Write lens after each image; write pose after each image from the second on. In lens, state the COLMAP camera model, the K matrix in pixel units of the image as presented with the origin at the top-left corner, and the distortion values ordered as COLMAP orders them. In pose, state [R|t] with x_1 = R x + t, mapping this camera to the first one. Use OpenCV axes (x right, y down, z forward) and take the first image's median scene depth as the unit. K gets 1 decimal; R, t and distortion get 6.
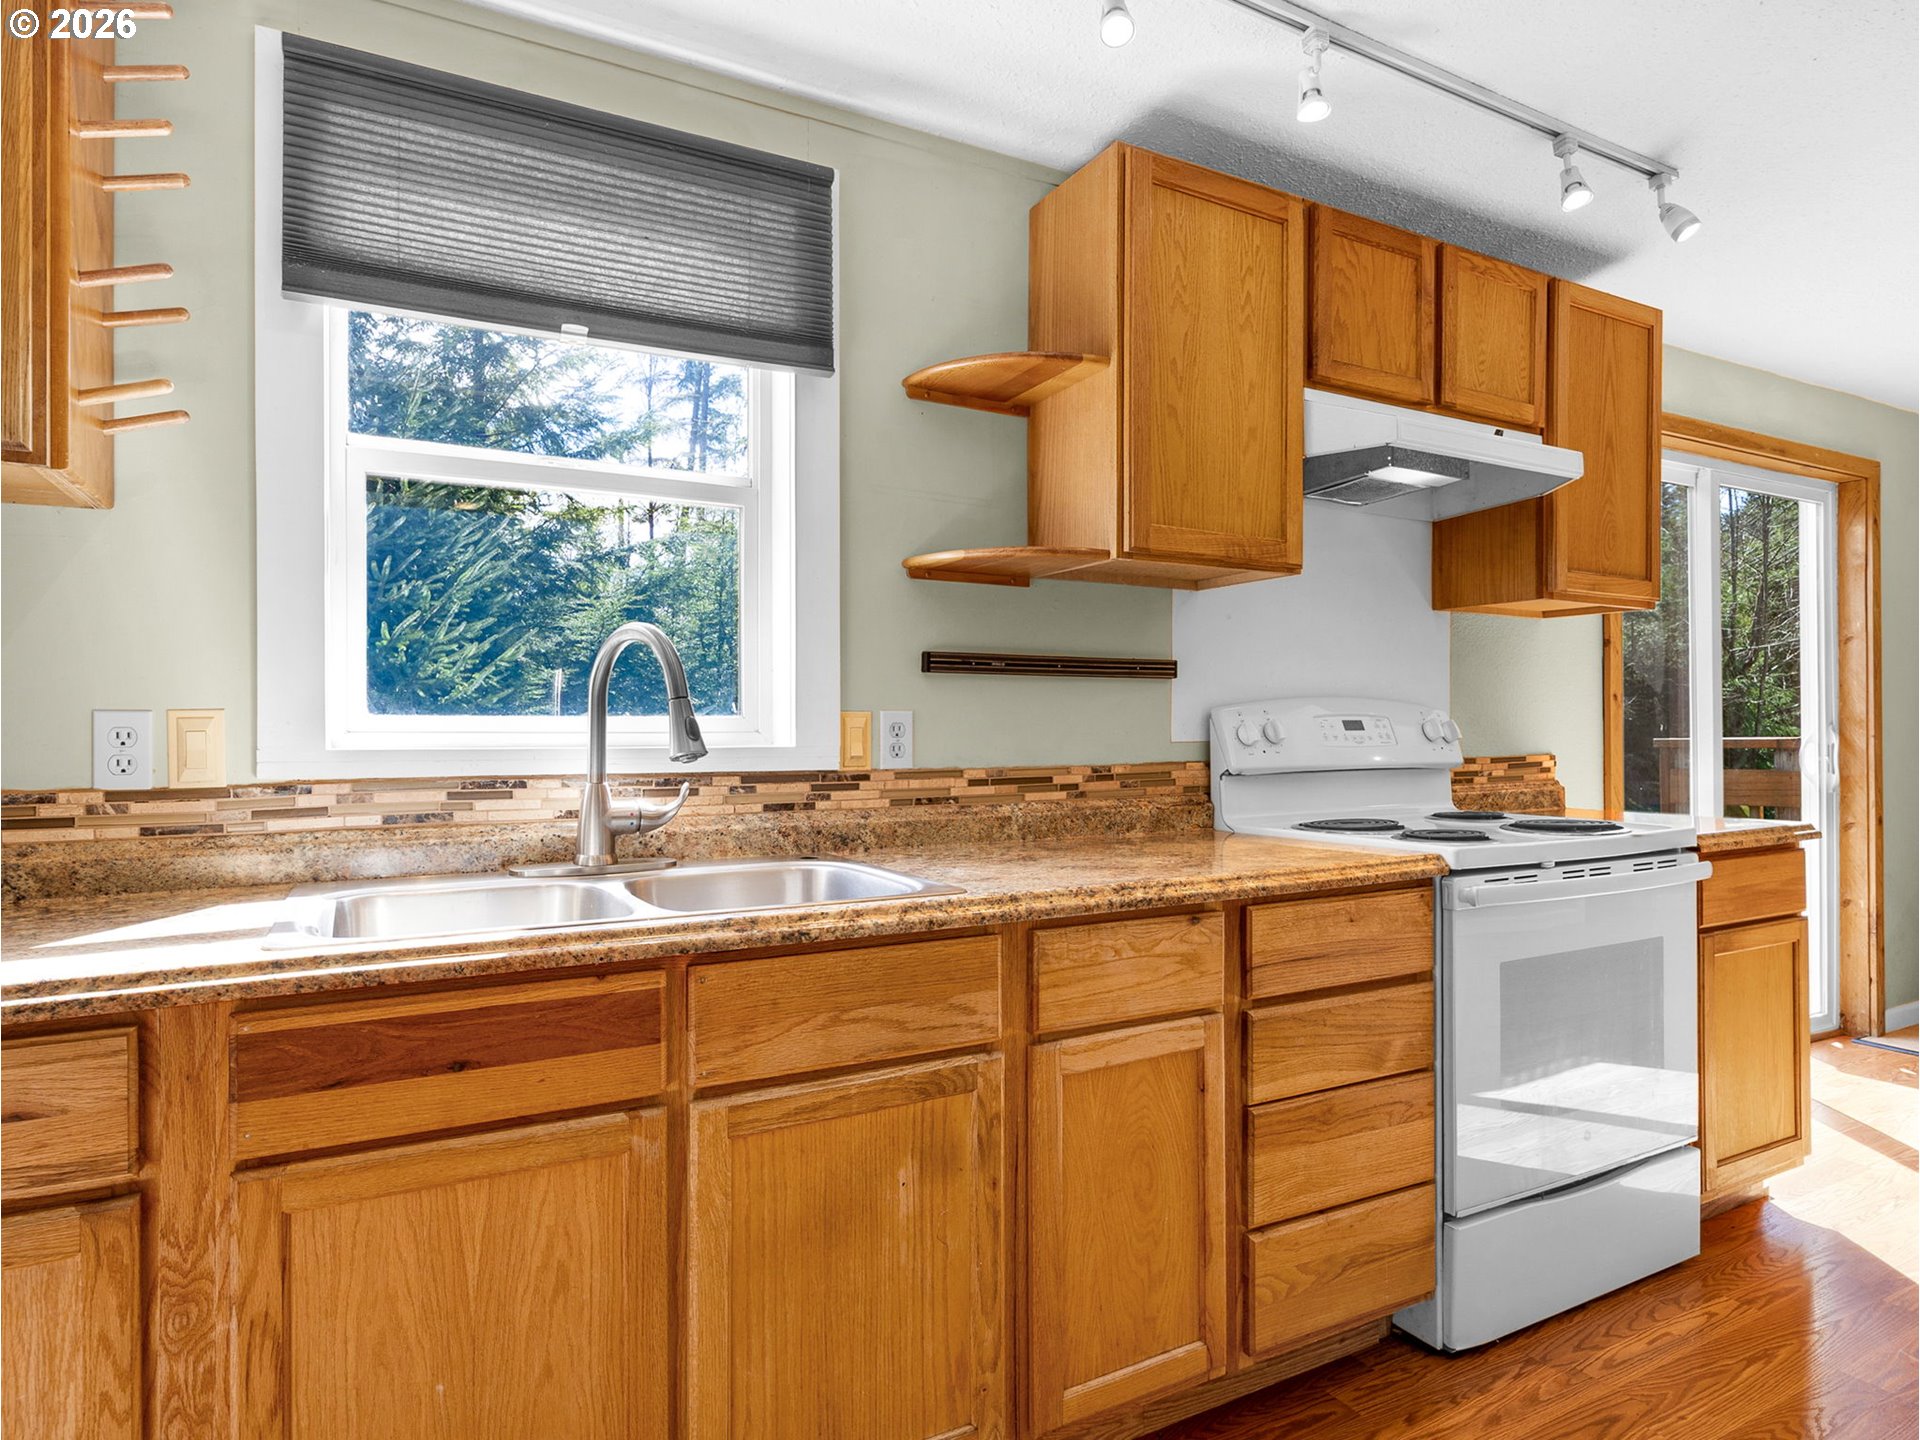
lens RADIAL K [[1101.2, 0, 961.9], [0, 1101.2, 724.0], [0, 0, 1]] dist [-0.004584, 0.000921]
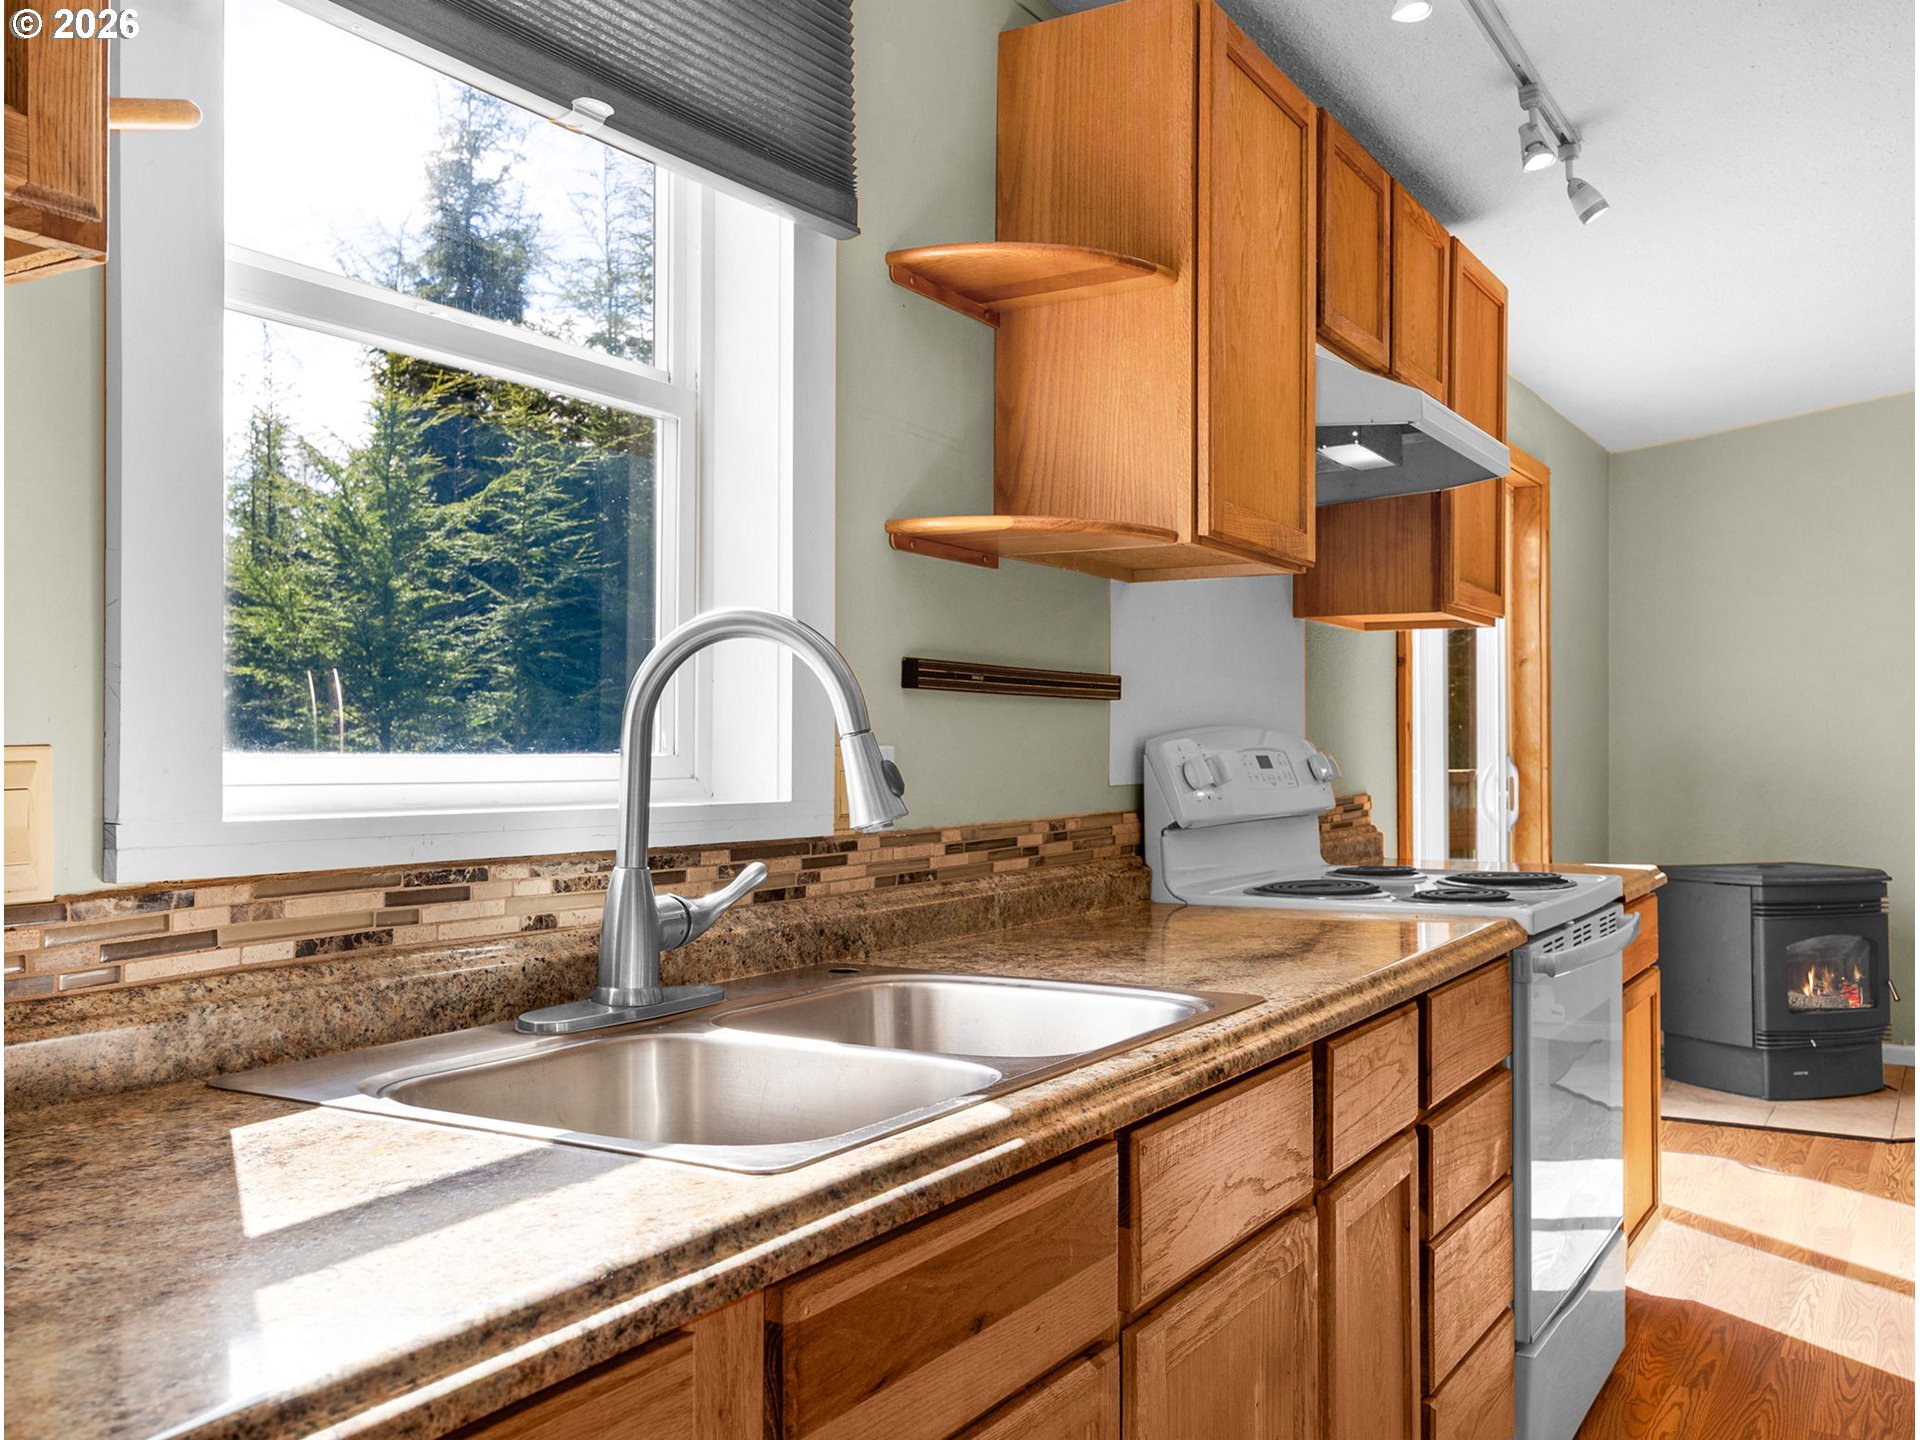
lens RADIAL K [[1661.5, 0, 970.3], [0, 1661.5, 736.3], [0, 0, 1]] dist [-0.007611, 0.009118]
pose [[0.861050, 0.006174, 0.508482, -0.543425], [-0.003441, 0.999974, -0.006314, -0.011292], [-0.508508, 0.003686, 0.861049, 0.104278]]
